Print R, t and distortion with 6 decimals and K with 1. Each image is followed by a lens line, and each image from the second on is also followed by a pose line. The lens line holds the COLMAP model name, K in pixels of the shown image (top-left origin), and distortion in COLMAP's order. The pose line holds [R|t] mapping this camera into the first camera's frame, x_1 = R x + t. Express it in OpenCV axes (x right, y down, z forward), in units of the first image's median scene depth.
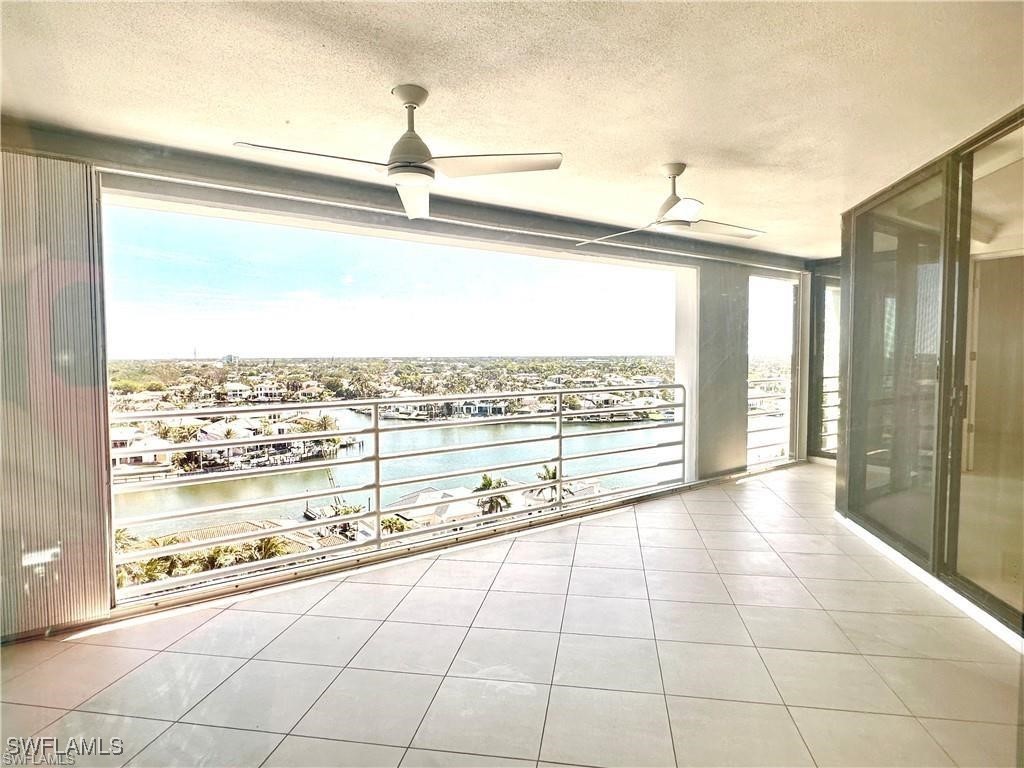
lens RADIAL K [[577.3, 0, 512.0], [0, 577.3, 384.0], [0, 0, 1]] dist [0.002977, 0.000385]
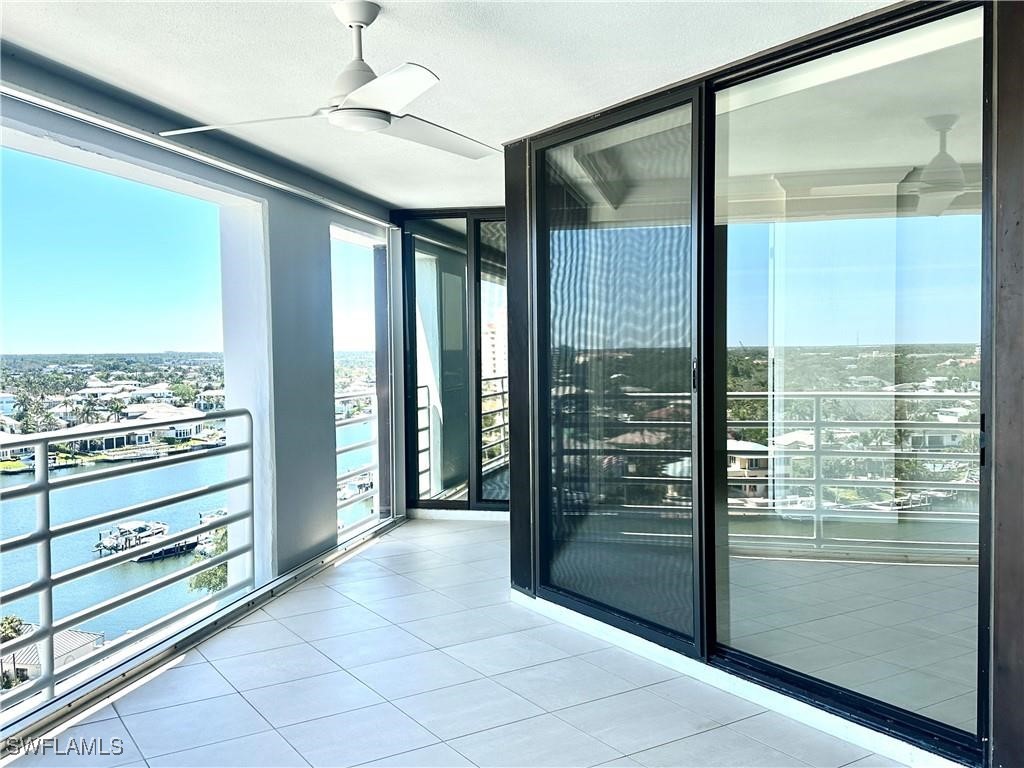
lens RADIAL K [[936.8, 0, 512.0], [0, 936.8, 384.0], [0, 0, 1]] dist [0.155220, -0.333874]
pose [[0.739541, -0.027968, 0.672531, -0.127845], [0.039777, 0.999206, -0.002187, -0.011068], [-0.671935, 0.028369, 0.740066, 0.153543]]
